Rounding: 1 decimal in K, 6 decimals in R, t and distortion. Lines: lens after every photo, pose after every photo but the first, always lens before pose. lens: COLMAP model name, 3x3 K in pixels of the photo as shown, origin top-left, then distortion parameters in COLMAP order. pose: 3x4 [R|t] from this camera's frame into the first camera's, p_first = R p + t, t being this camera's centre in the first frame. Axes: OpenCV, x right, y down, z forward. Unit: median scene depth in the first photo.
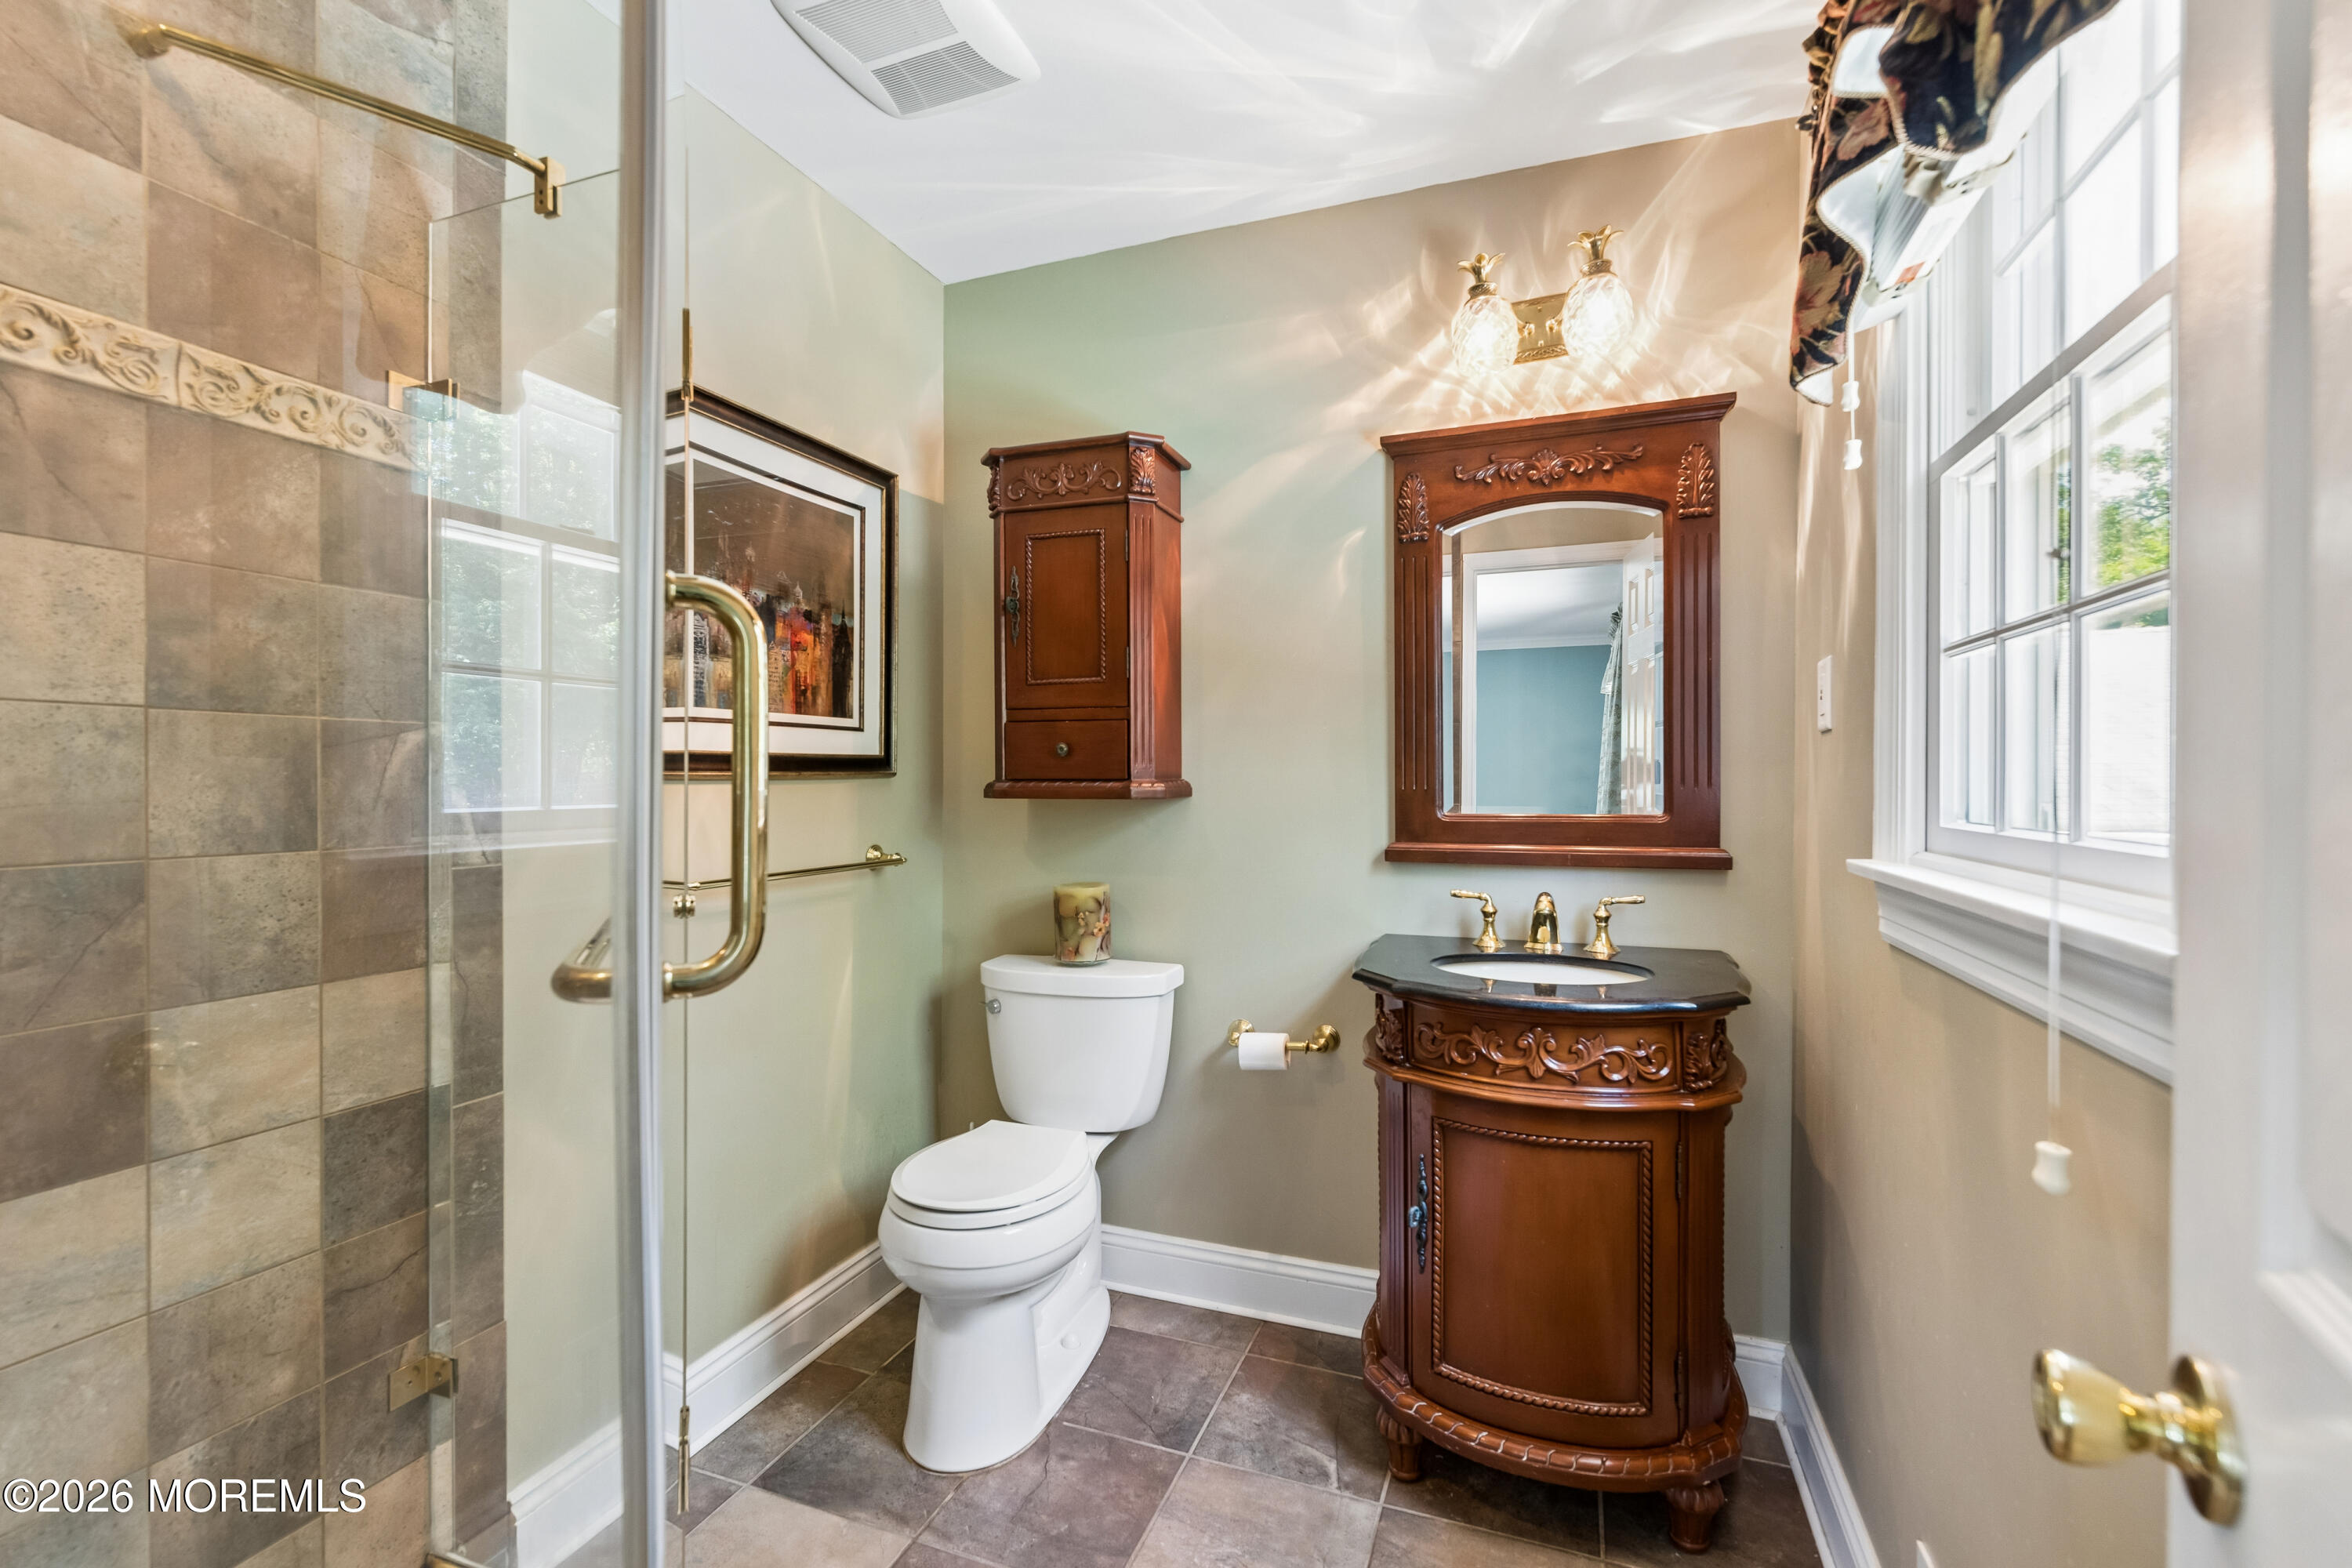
lens RADIAL K [[1014.7, 0, 1182.1], [0, 1014.7, 788.8], [0, 0, 1]] dist [0.000796, 0.000016]
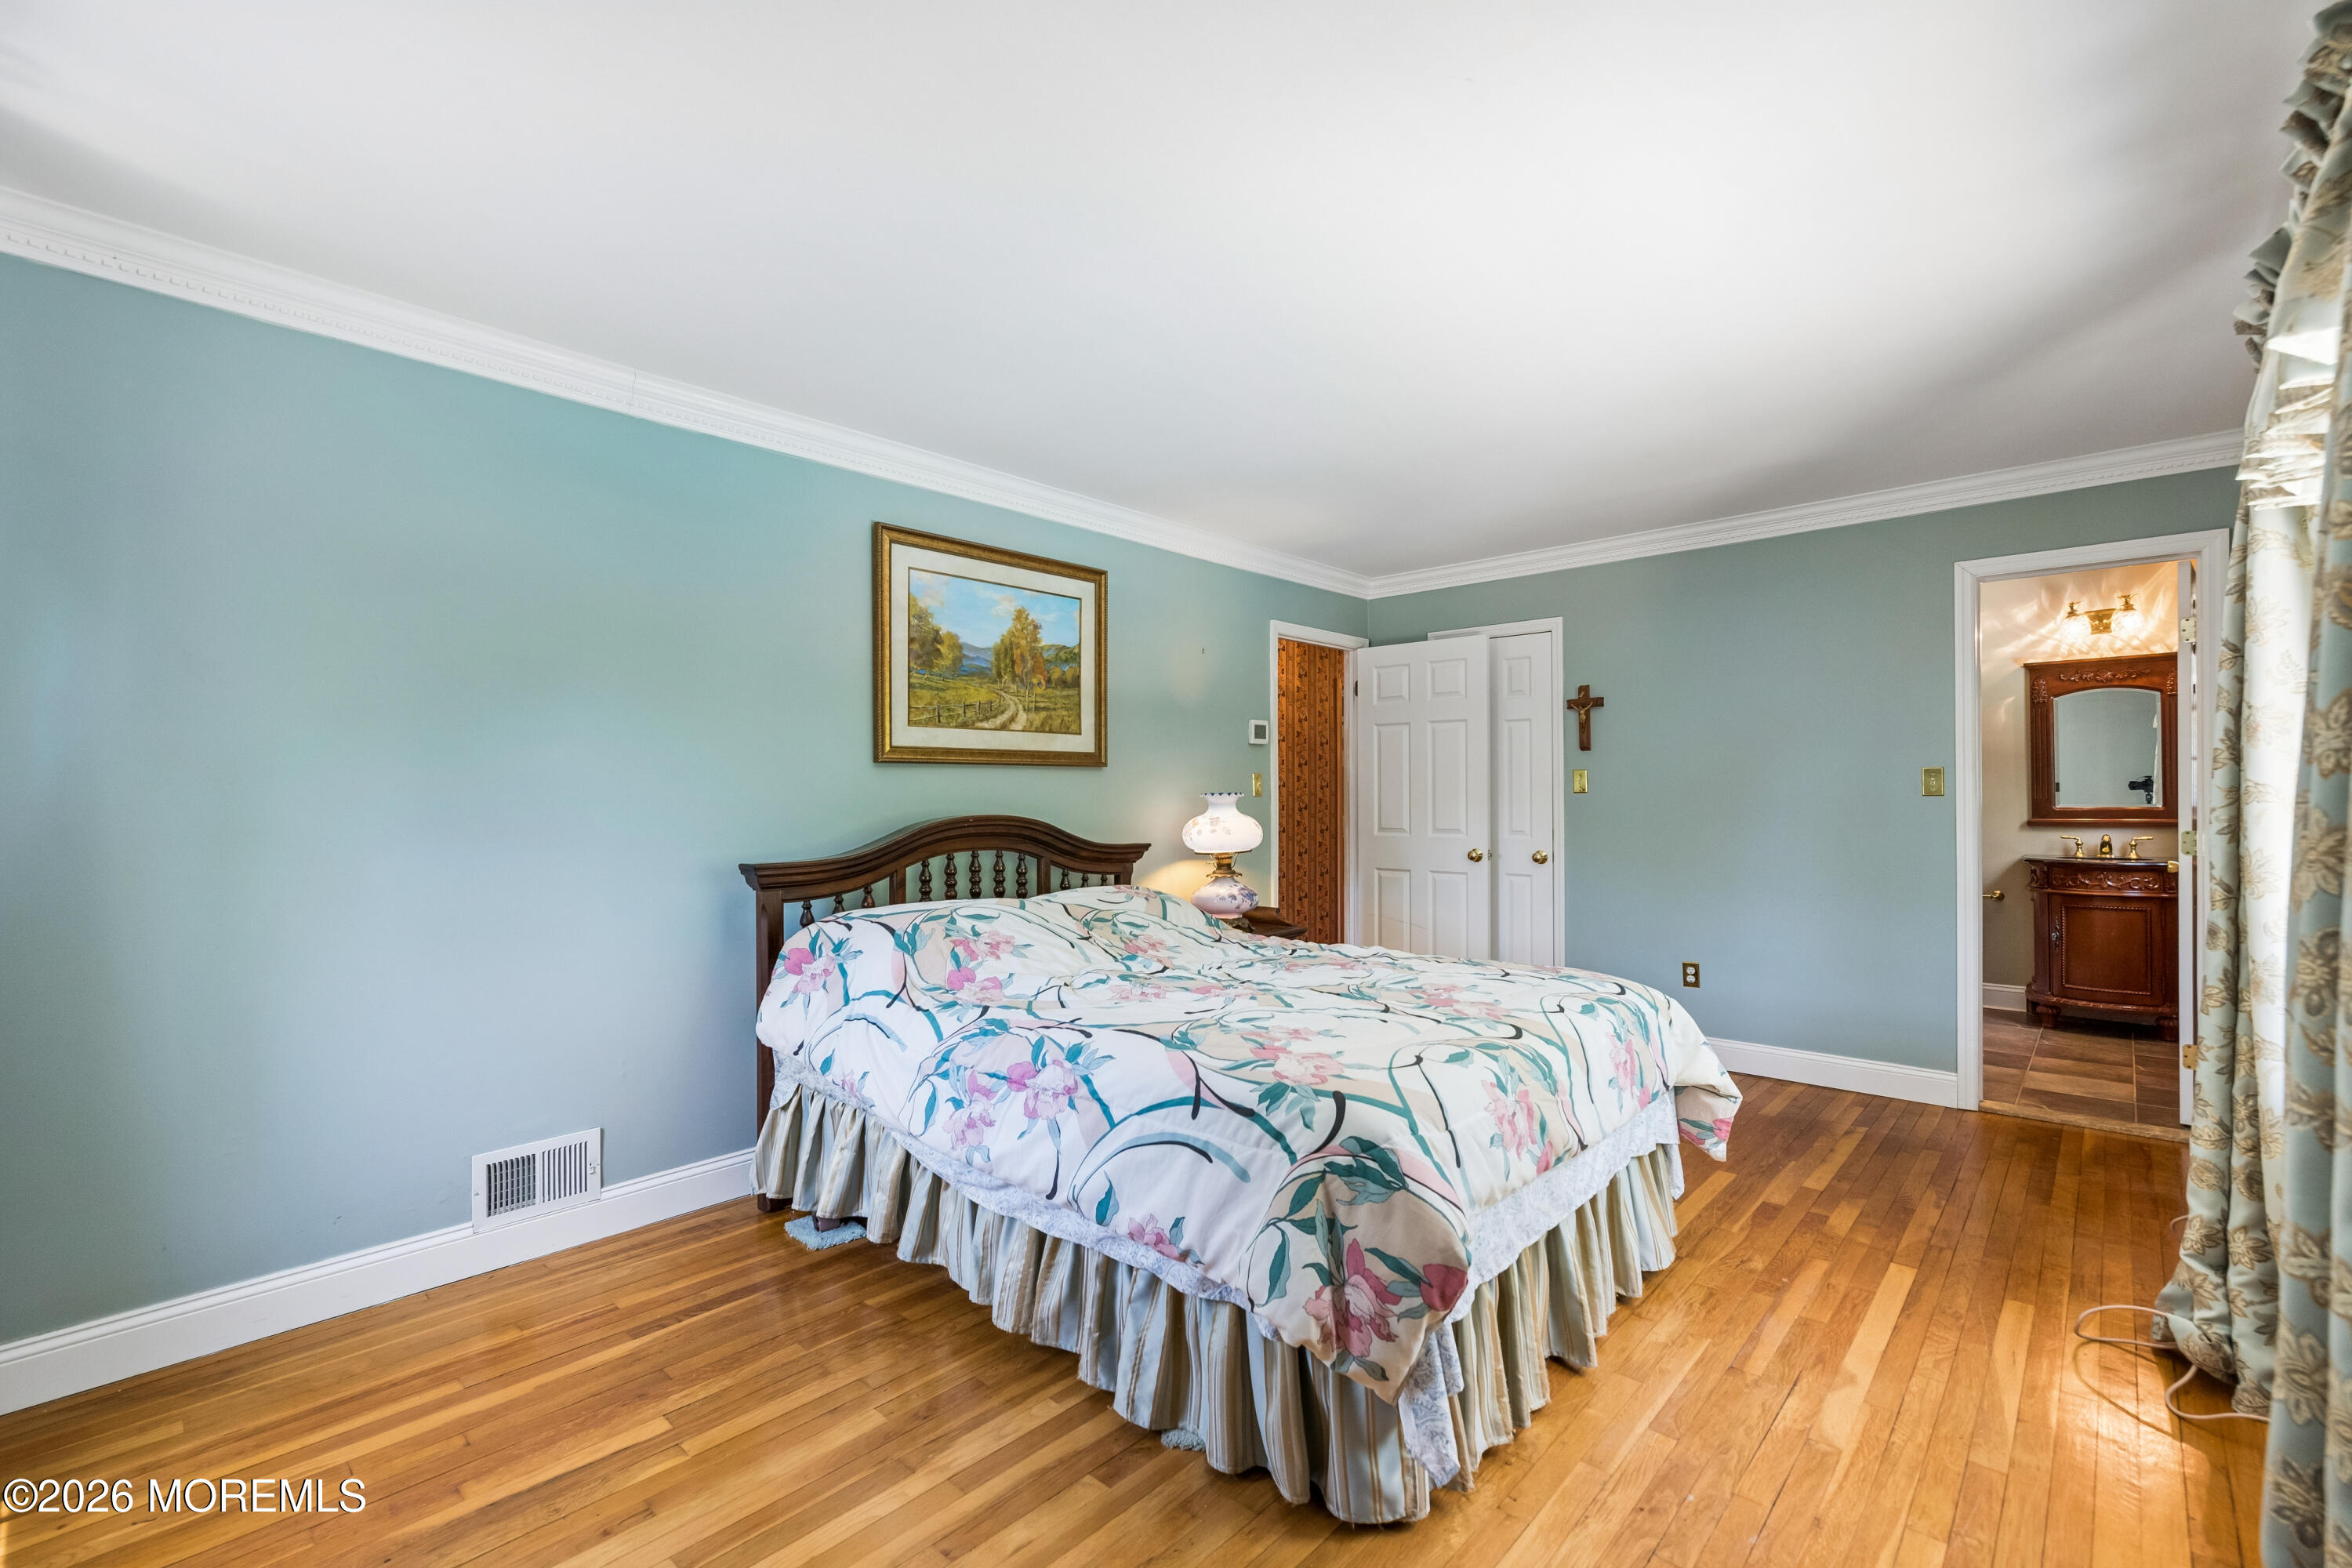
lens RADIAL K [[1014.7, 0, 1182.1], [0, 1014.7, 788.8], [0, 0, 1]] dist [0.000796, 0.000016]
pose [[0.926843, -0.006271, -0.375396, -0.793779], [0.002207, 0.999934, -0.011254, 0.000700], [0.375442, 0.009602, 0.926796, -2.127472]]
